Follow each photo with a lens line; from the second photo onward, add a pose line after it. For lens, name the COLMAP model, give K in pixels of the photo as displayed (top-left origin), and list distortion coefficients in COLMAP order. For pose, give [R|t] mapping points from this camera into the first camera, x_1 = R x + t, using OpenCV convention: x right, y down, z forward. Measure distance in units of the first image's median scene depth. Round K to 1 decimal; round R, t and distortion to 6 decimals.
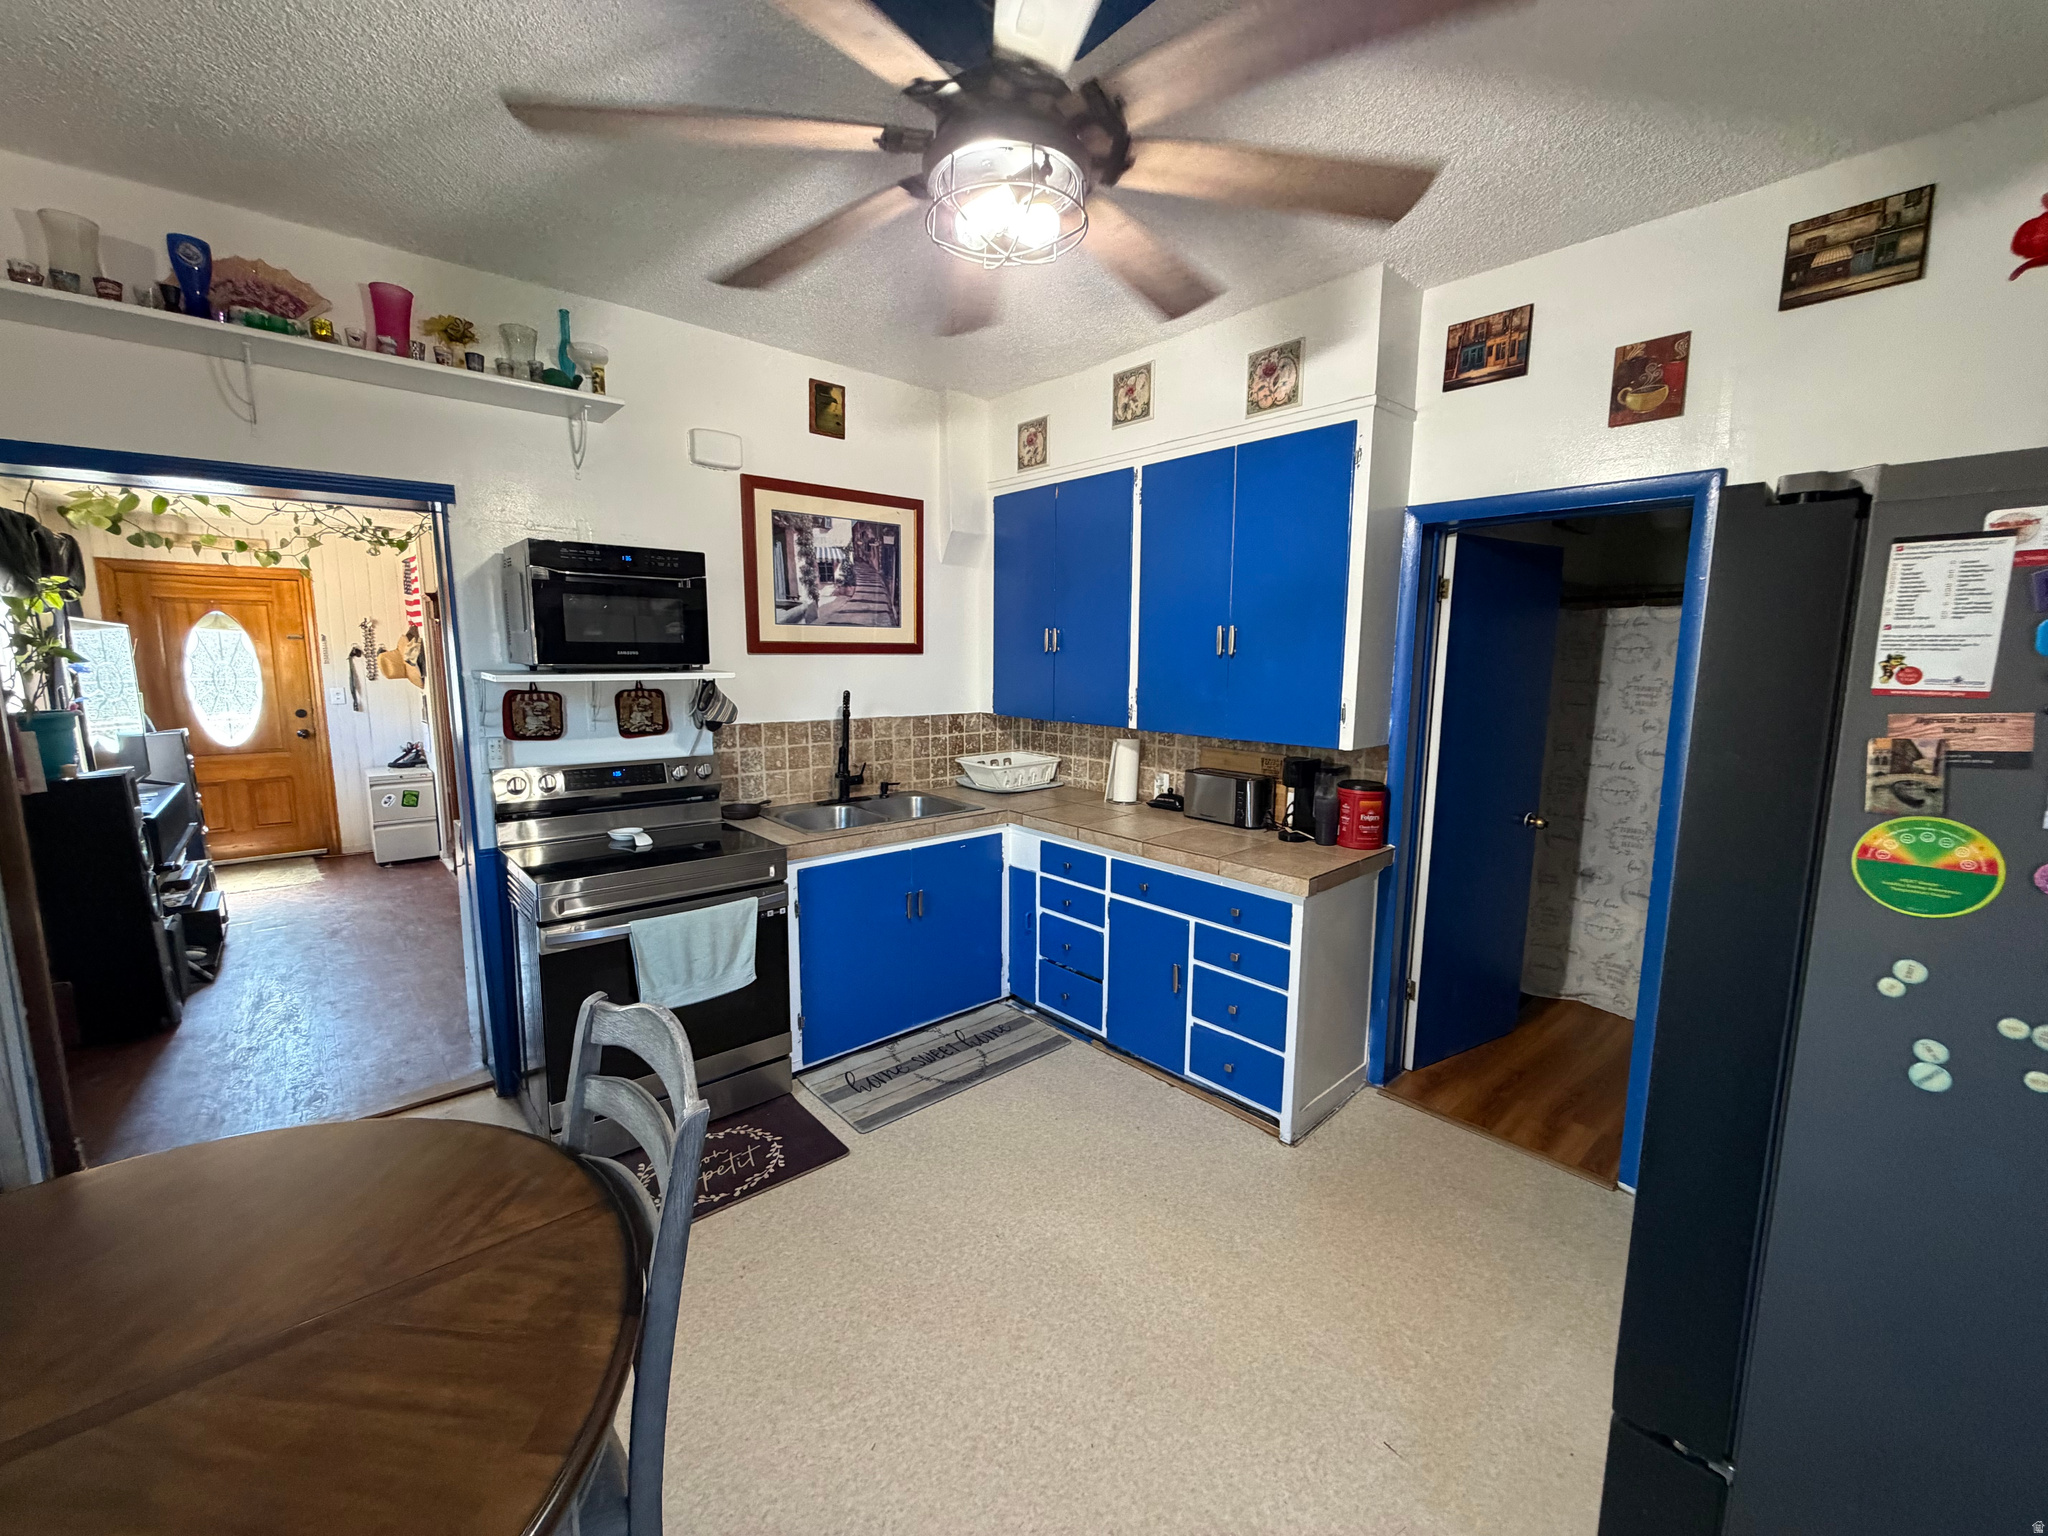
lens RADIAL K [[814.8, 0, 1019.0], [0, 814.8, 767.0], [0, 0, 1]] dist [-0.001573, 0.000297]
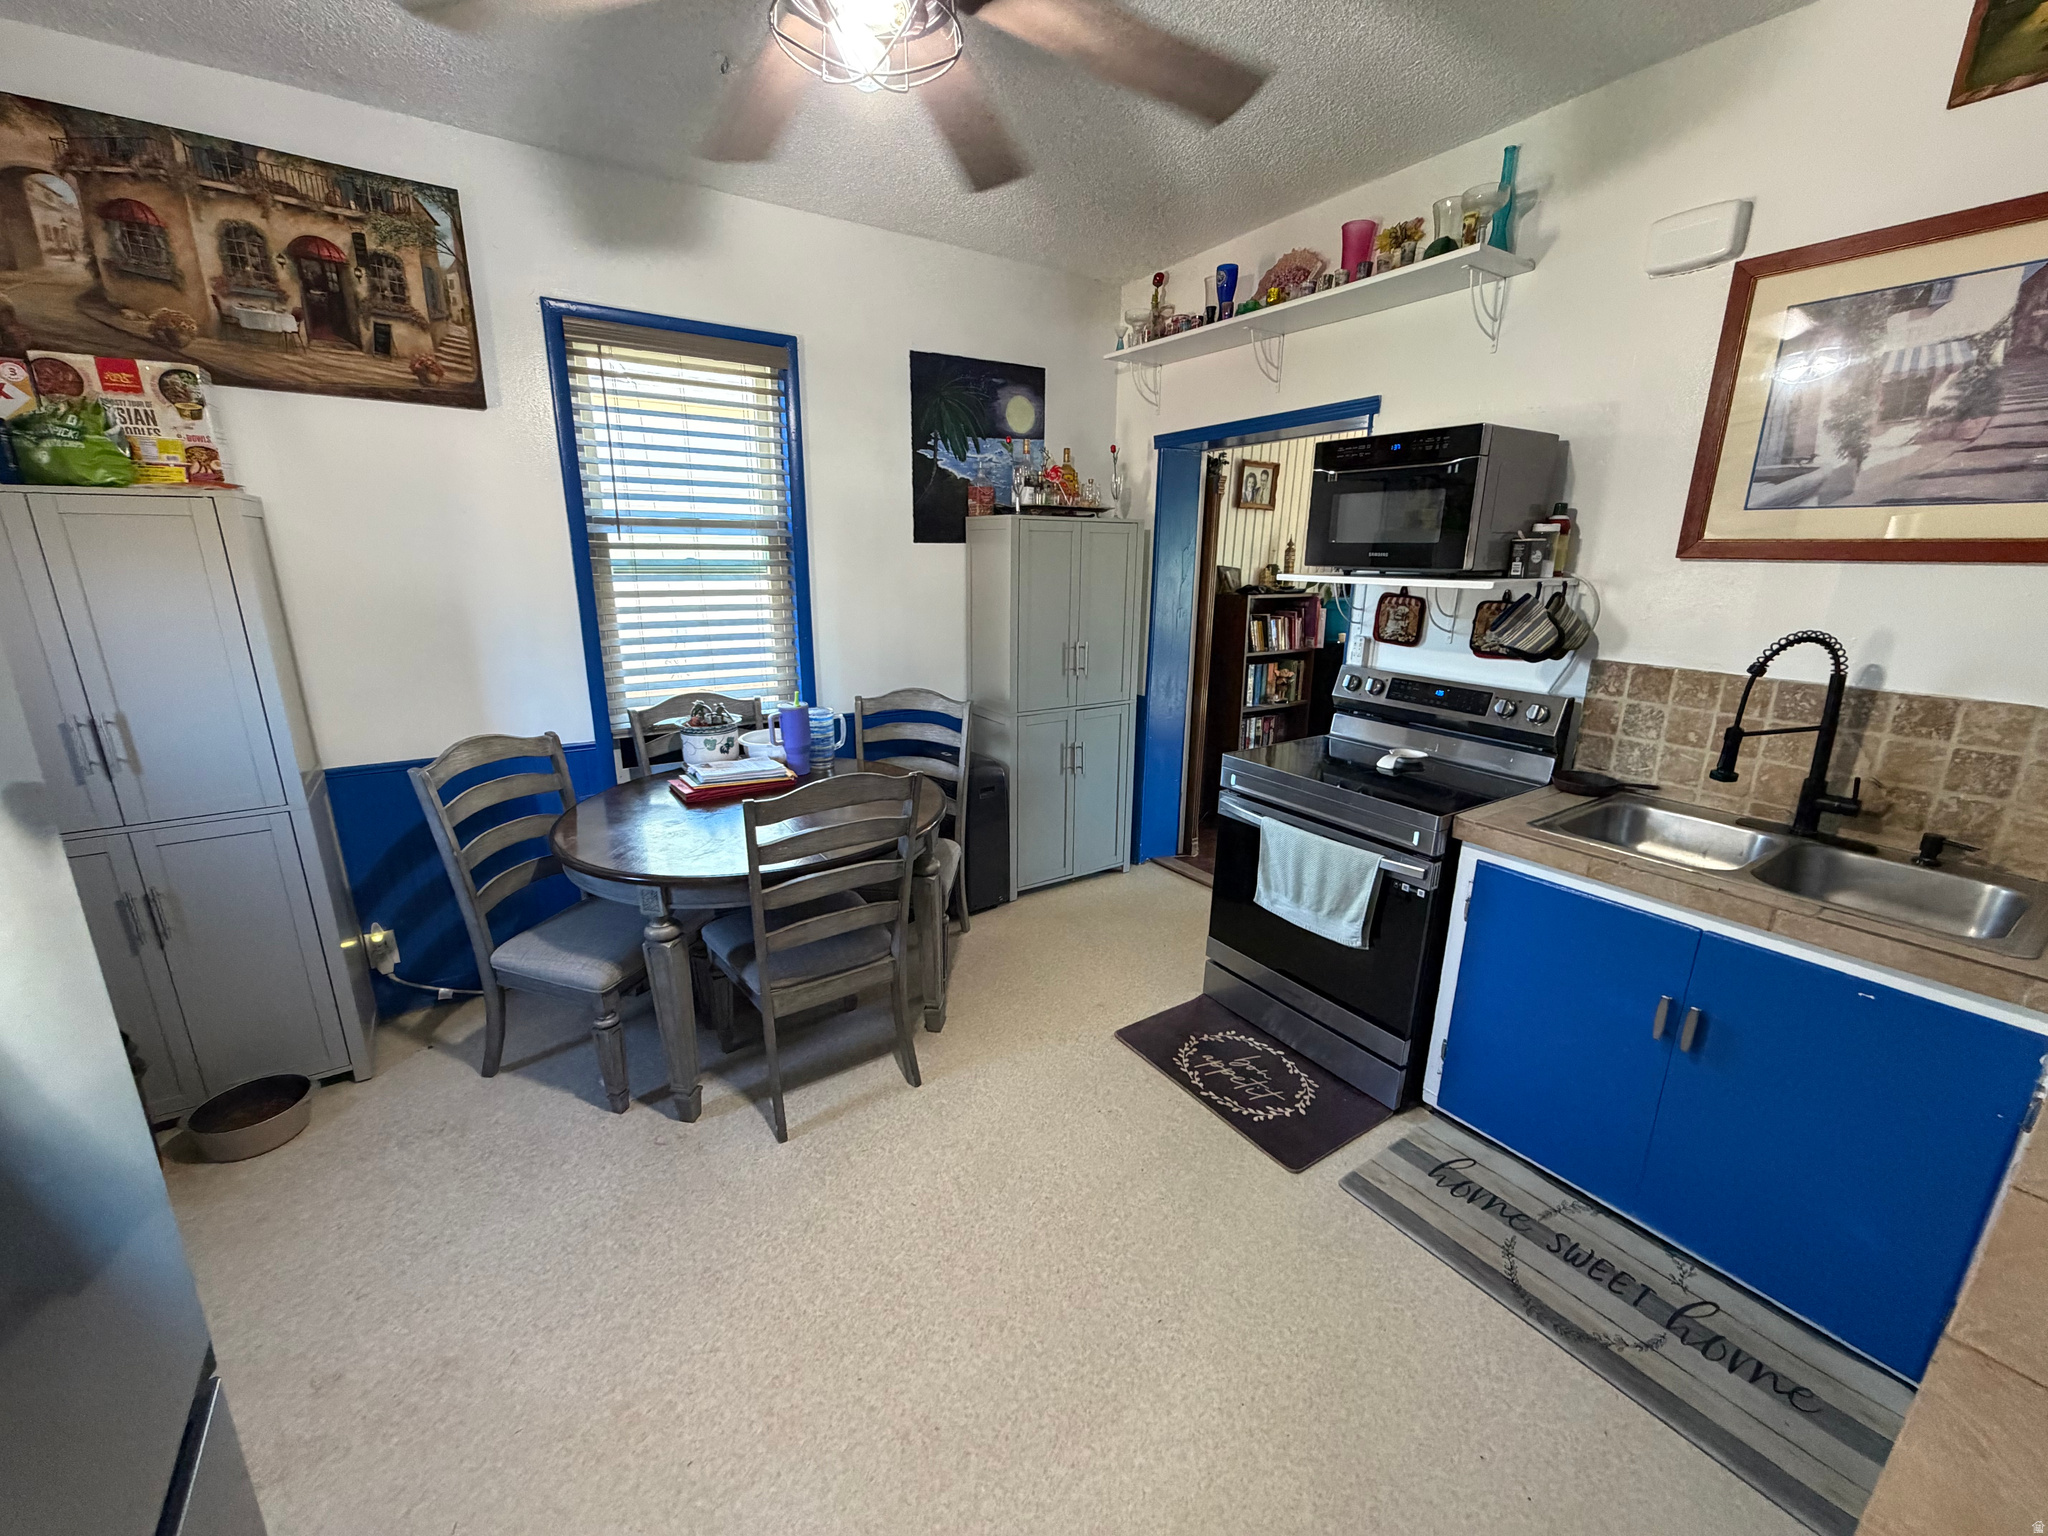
lens RADIAL K [[814.8, 0, 1019.0], [0, 814.8, 767.0], [0, 0, 1]] dist [-0.001573, 0.000297]
pose [[-0.135360, 0.247510, -0.959383, 0.415502], [-0.149966, 0.952021, 0.266769, -0.076798], [0.979381, 0.179985, -0.091747, 0.582494]]
